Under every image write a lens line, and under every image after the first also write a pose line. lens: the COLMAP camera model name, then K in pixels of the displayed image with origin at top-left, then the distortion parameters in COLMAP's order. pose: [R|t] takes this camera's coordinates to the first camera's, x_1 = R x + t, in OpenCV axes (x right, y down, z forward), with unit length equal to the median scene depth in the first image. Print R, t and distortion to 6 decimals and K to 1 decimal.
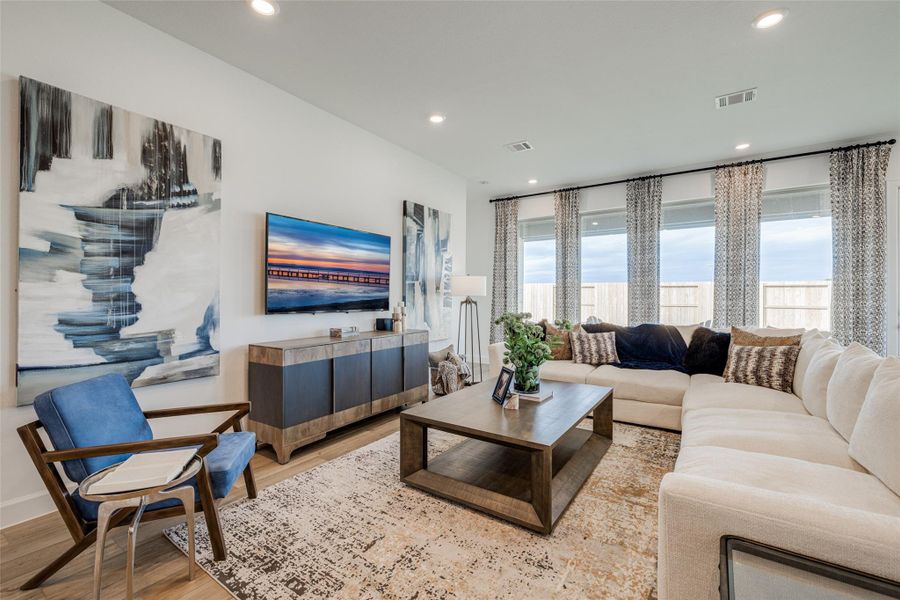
lens RADIAL K [[380.6, 0, 452.2], [0, 380.6, 297.6], [0, 0, 1]] dist [-0.008901, 0.002450]
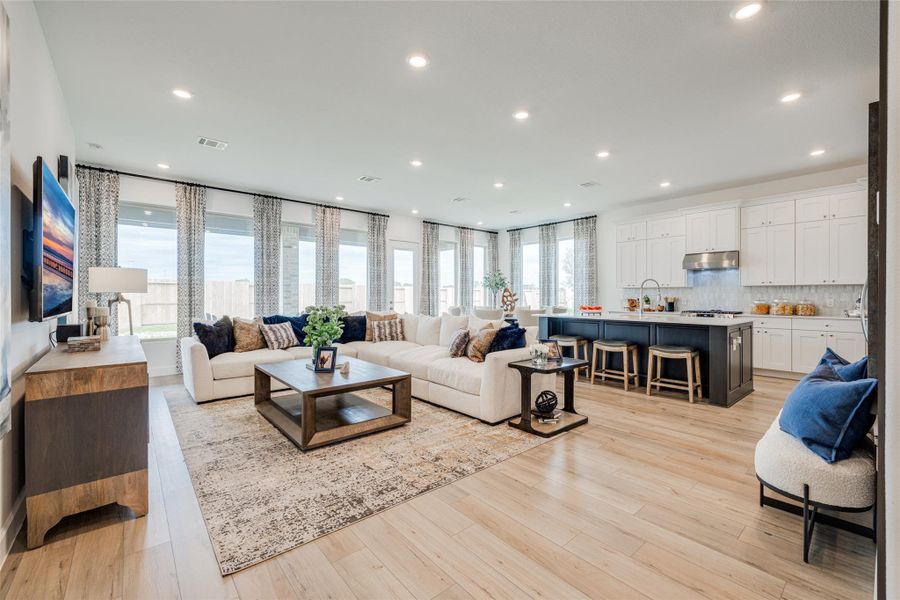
lens RADIAL K [[380.6, 0, 457.3], [0, 380.6, 296.4], [0, 0, 1]] dist [-0.008901, 0.002450]
pose [[0.257710, -0.005103, 0.966209, -0.803117], [0.004151, 0.999983, 0.004174, 0.002708], [-0.966213, 0.002935, 0.257727, 0.162856]]
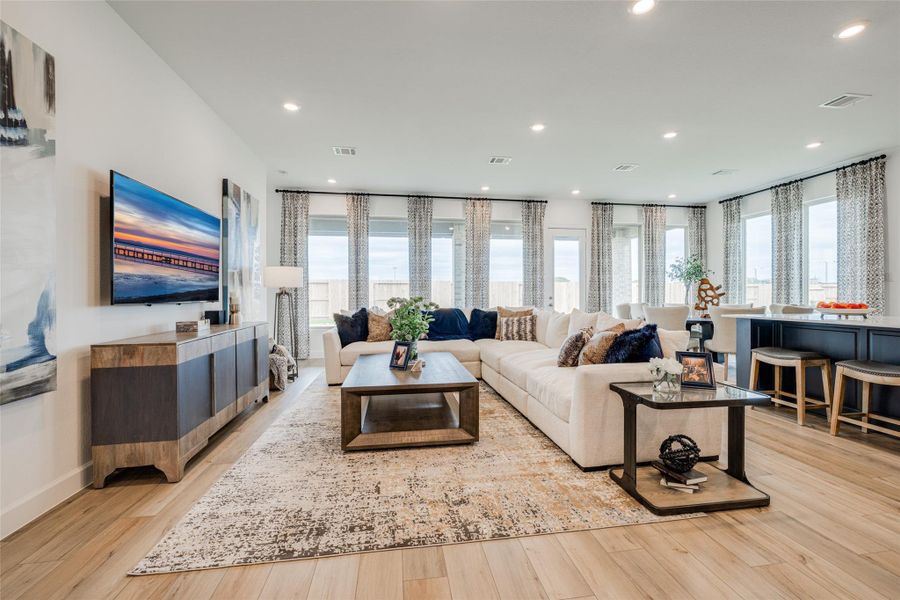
lens RADIAL K [[380.6, 0, 451.3], [0, 380.6, 296.3], [0, 0, 1]] dist [-0.008901, 0.002450]
pose [[0.735816, -0.008813, 0.677125, -0.447838], [0.009021, 0.999954, 0.003213, 0.027321], [-0.677122, 0.003744, 0.735861, -0.013856]]
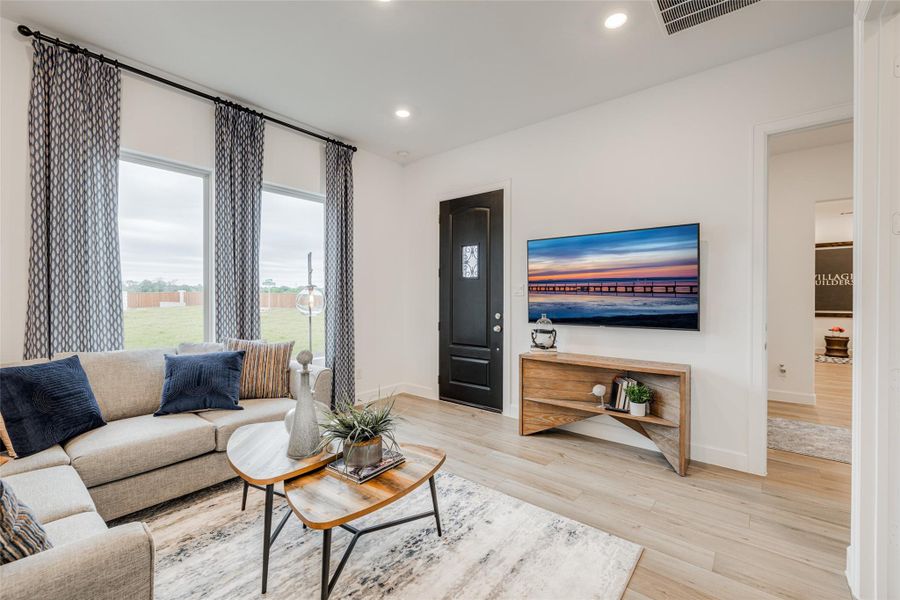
lens RADIAL K [[380.6, 0, 447.5], [0, 380.6, 300.9], [0, 0, 1]] dist [-0.008901, 0.002450]
pose [[-0.085576, -0.005683, -0.996315, 0.670225], [-0.009887, 0.999939, -0.004854, -0.016058], [0.996283, 0.009435, -0.085627, 0.752273]]
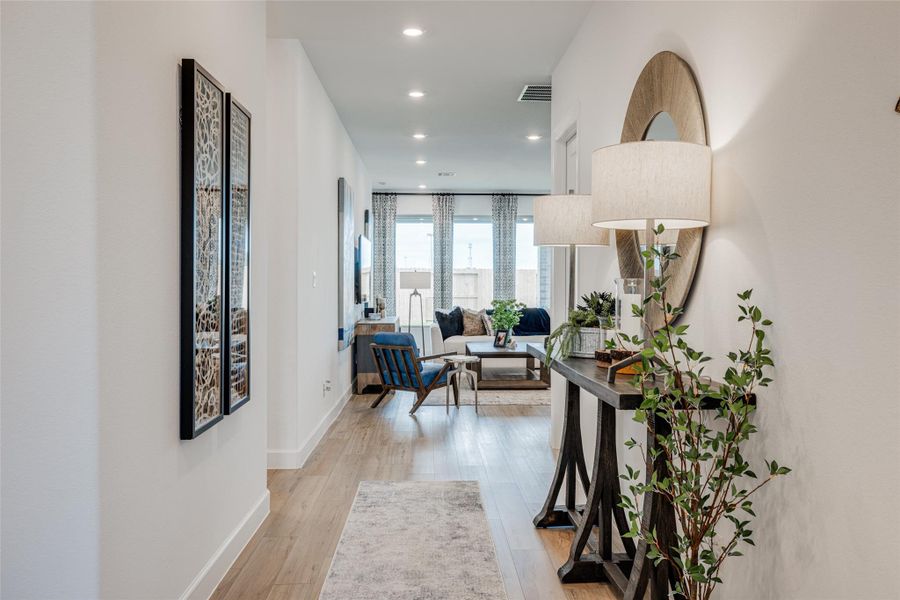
lens RADIAL K [[713.7, 0, 450.7], [0, 713.7, 300.9], [0, 0, 1]] dist [0.013576, 0.002336]
pose [[0.810906, -0.016973, 0.584930, -1.615643], [0.004718, 0.999736, 0.022469, -0.024915], [-0.585157, -0.015460, 0.810773, -1.285528]]
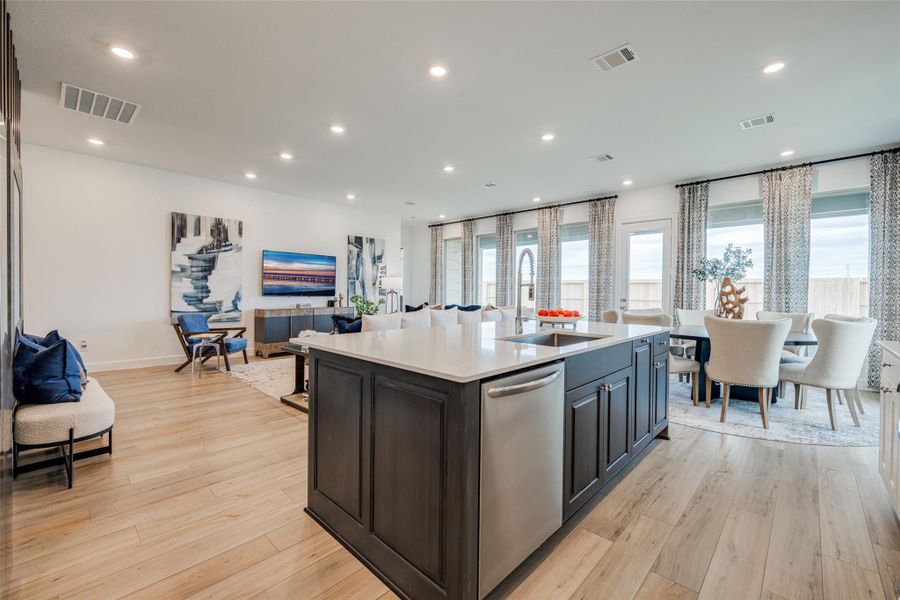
lens RADIAL K [[380.6, 0, 462.8], [0, 380.6, 296.7], [0, 0, 1]] dist [-0.008901, 0.002450]
pose [[0.987523, 0.008346, -0.157253, 0.918641], [-0.006790, 0.999923, 0.010432, 0.016086], [0.157328, -0.009234, 0.987503, -0.918242]]
